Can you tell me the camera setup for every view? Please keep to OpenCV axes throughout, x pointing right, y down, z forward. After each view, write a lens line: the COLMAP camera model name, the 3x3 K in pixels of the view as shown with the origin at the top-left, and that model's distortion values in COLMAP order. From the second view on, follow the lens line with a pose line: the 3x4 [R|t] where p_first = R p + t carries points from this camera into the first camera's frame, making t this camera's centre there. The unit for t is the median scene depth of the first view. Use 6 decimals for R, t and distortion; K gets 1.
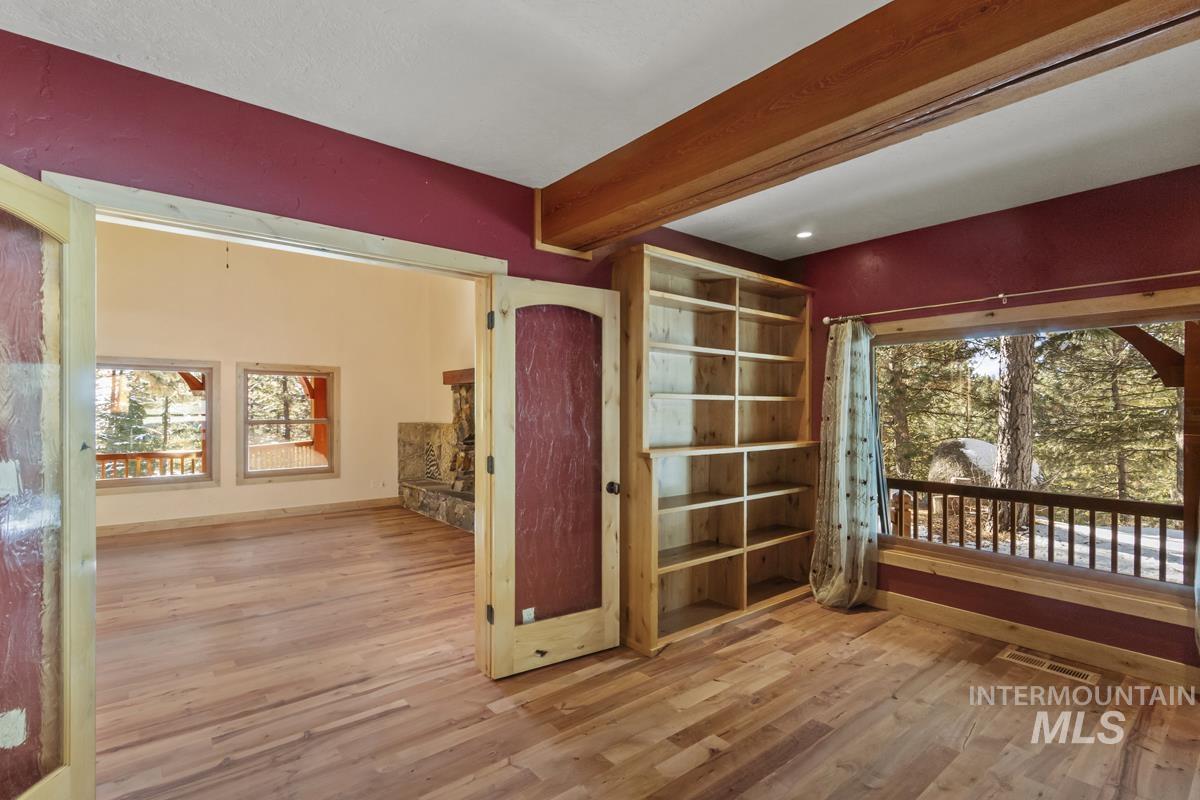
lens RADIAL K [[560.8, 0, 602.3], [0, 560.8, 405.1], [0, 0, 1]] dist [0.002169, 0.000097]
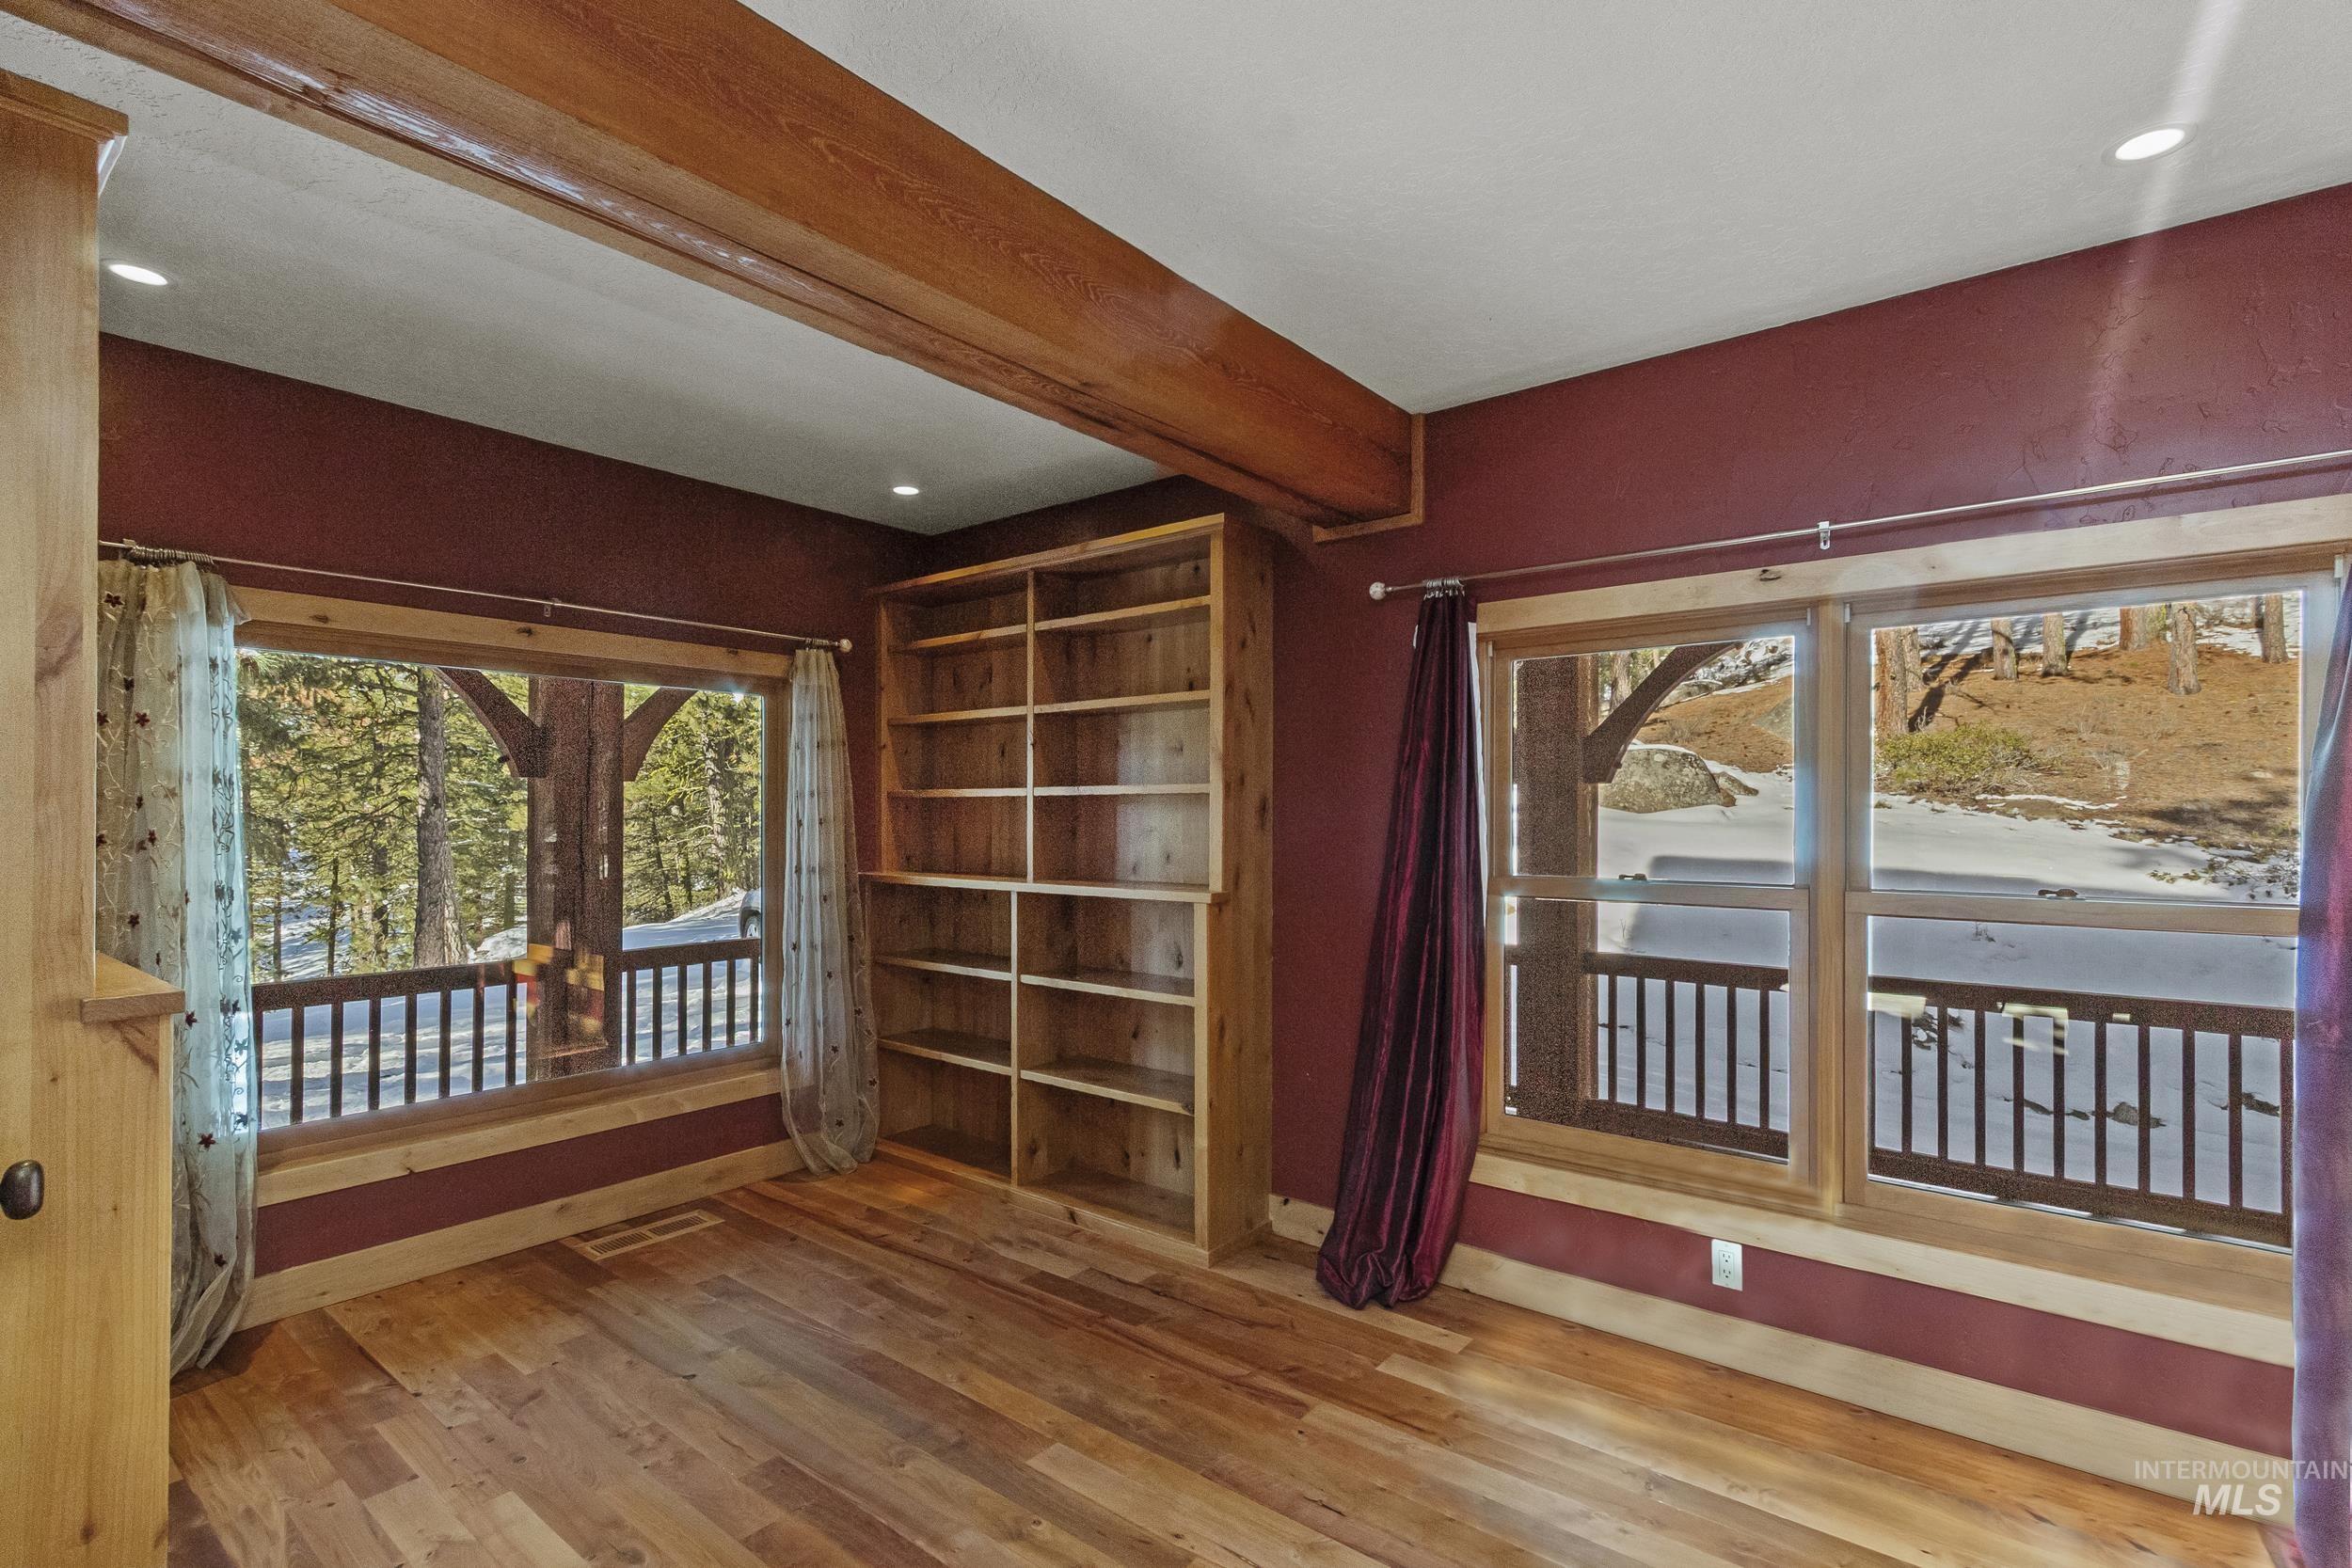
lens RADIAL K [[1099.1, 0, 1180.5], [0, 1099.1, 794.0], [0, 0, 1]] dist [0.002169, 0.000097]
pose [[-0.213068, 0.017885, 0.976874, -0.471607], [-0.006468, 0.999785, -0.019715, 0.007752], [-0.977016, -0.010519, -0.212906, 0.660198]]
